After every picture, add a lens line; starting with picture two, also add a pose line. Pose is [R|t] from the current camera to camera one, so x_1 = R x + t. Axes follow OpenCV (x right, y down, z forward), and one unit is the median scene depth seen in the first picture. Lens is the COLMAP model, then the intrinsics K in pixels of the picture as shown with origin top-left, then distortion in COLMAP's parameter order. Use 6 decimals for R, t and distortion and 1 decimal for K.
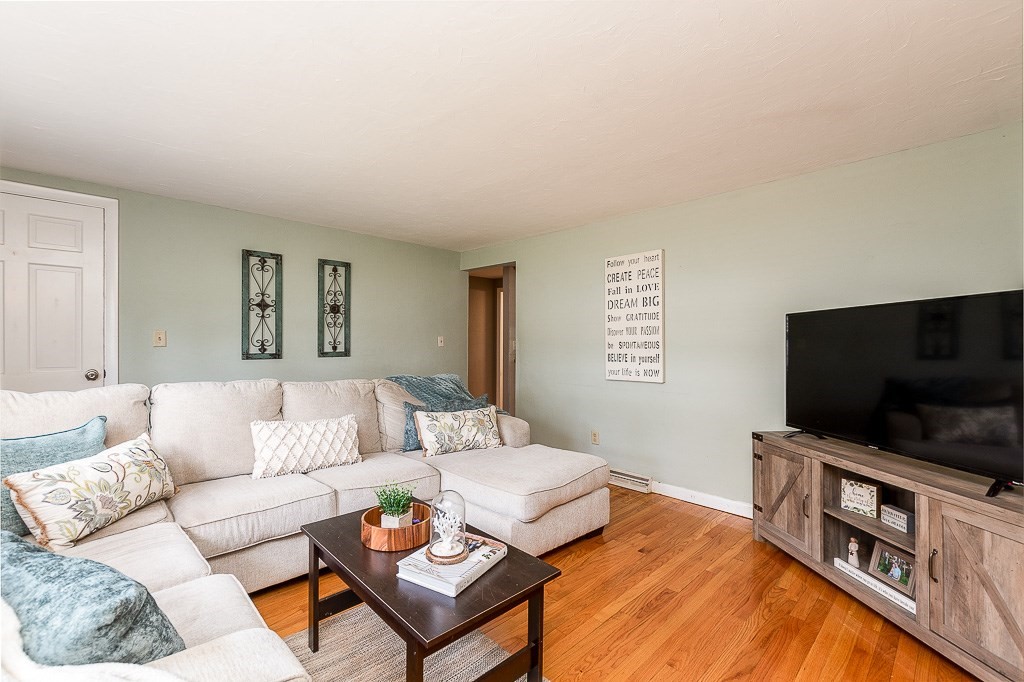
lens RADIAL K [[440.1, 0, 510.6], [0, 440.1, 340.0], [0, 0, 1]] dist [0.002656, -0.002761]
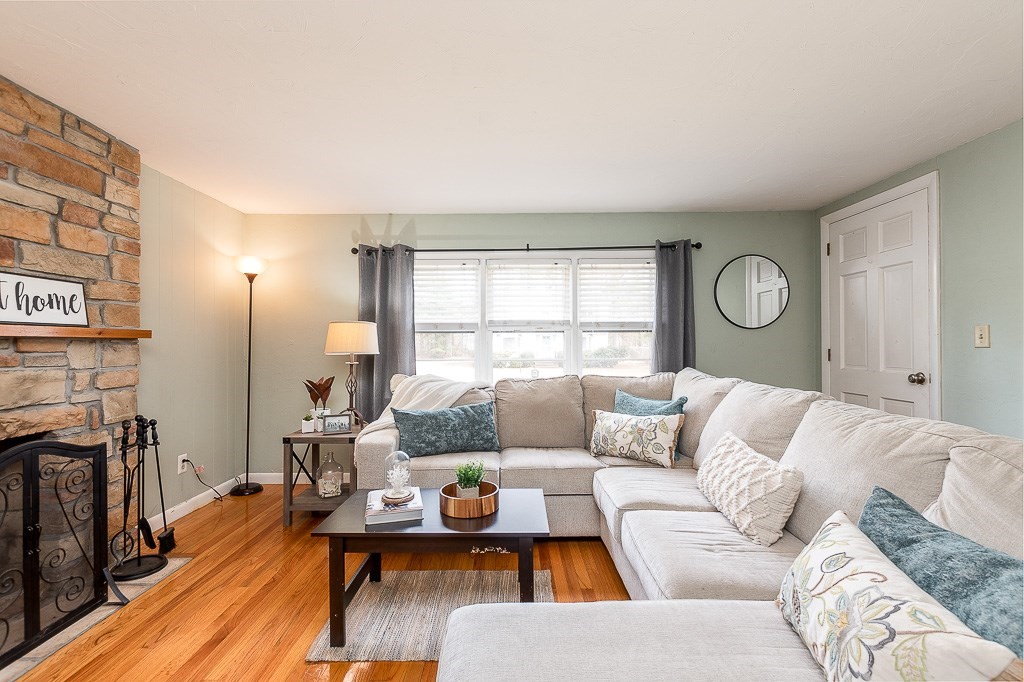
lens RADIAL K [[440.1, 0, 509.9], [0, 440.1, 340.8], [0, 0, 1]] dist [0.002656, -0.002761]
pose [[-0.703804, -0.005762, -0.710371, 0.313797], [0.004249, 0.999915, -0.012321, 0.011499], [0.710381, -0.011690, -0.703720, 1.201663]]
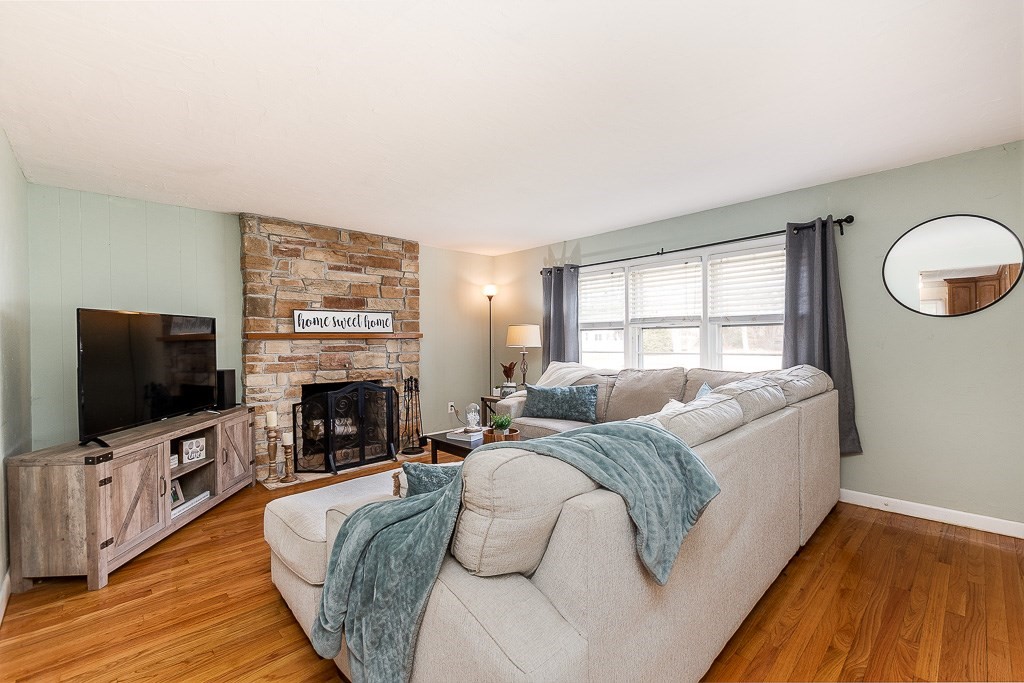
lens RADIAL K [[440.1, 0, 505.5], [0, 440.1, 338.3], [0, 0, 1]] dist [0.002656, -0.002761]
pose [[-0.999655, 0.008217, 0.024956, -0.207660], [0.008027, 0.999938, -0.007676, 0.010465], [-0.025018, -0.007473, -0.999659, 1.817396]]
